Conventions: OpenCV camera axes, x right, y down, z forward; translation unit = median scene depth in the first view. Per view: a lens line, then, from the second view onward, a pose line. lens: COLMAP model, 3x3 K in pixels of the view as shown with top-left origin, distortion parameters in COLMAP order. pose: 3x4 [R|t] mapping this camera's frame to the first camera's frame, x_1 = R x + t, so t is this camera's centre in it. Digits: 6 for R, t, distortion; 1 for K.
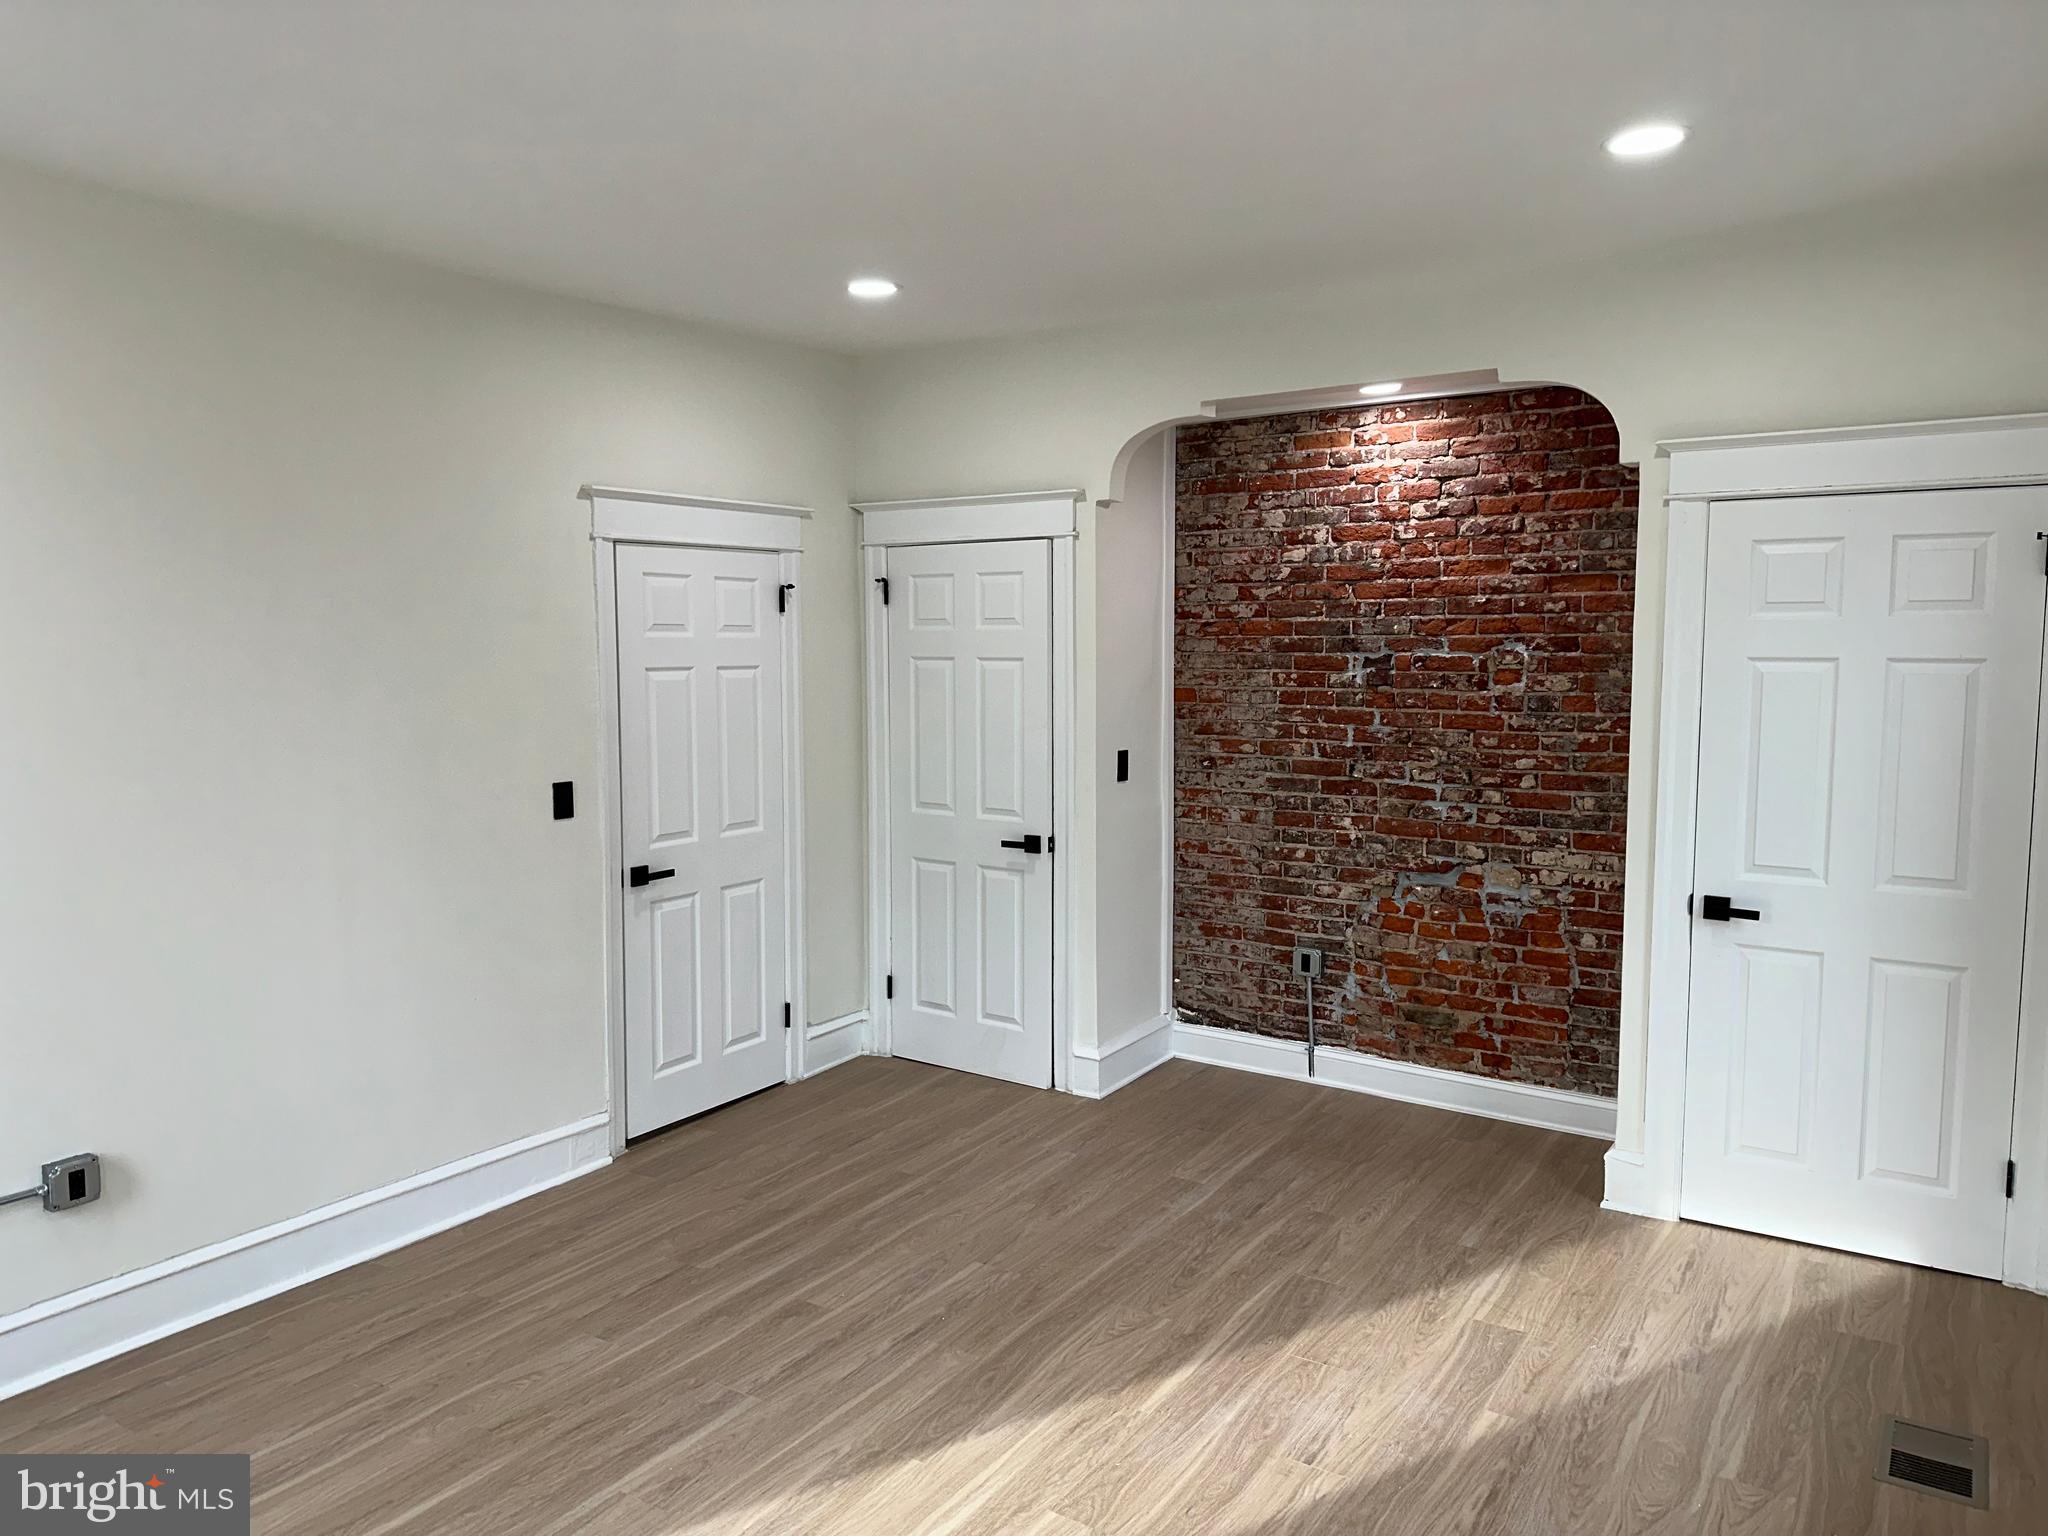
lens RADIAL K [[1432.0, 0, 997.8], [0, 1432.0, 767.5], [0, 0, 1]] dist [0.168646, -0.248901]
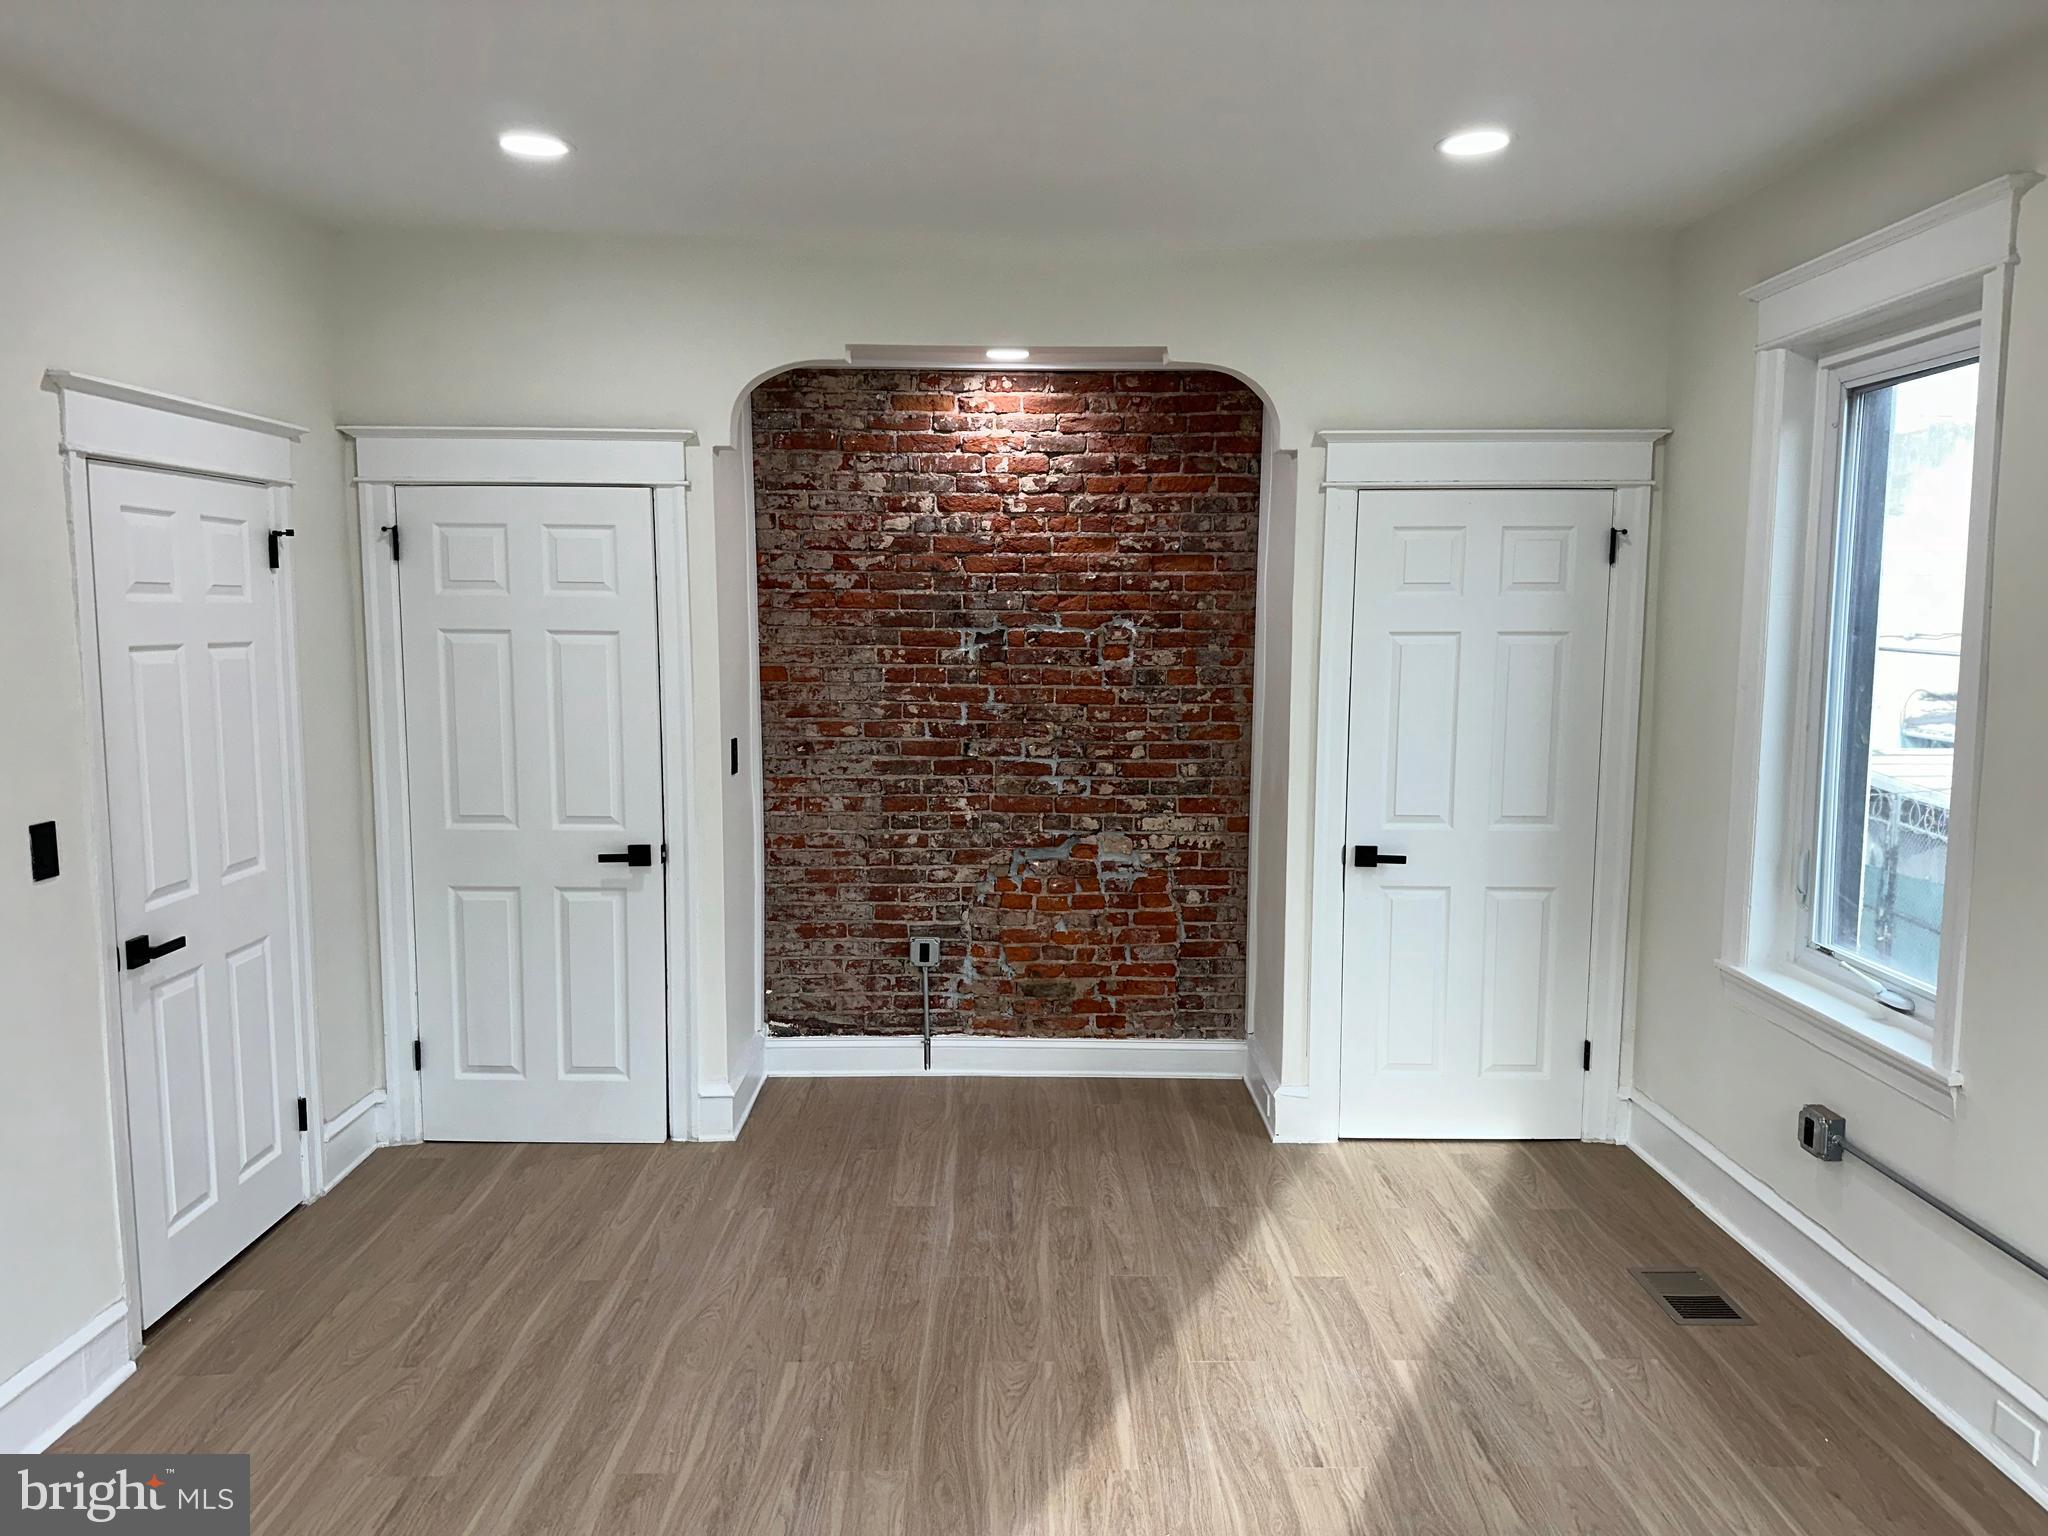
lens RADIAL K [[1435.0, 0, 1027.0], [0, 1435.0, 777.5], [0, 0, 1]] dist [0.180763, -0.339728]
pose [[0.825452, -0.057834, 0.561502, -0.271455], [0.044649, 0.998310, 0.037188, -0.013517], [-0.562704, -0.005627, 0.826639, 0.182504]]
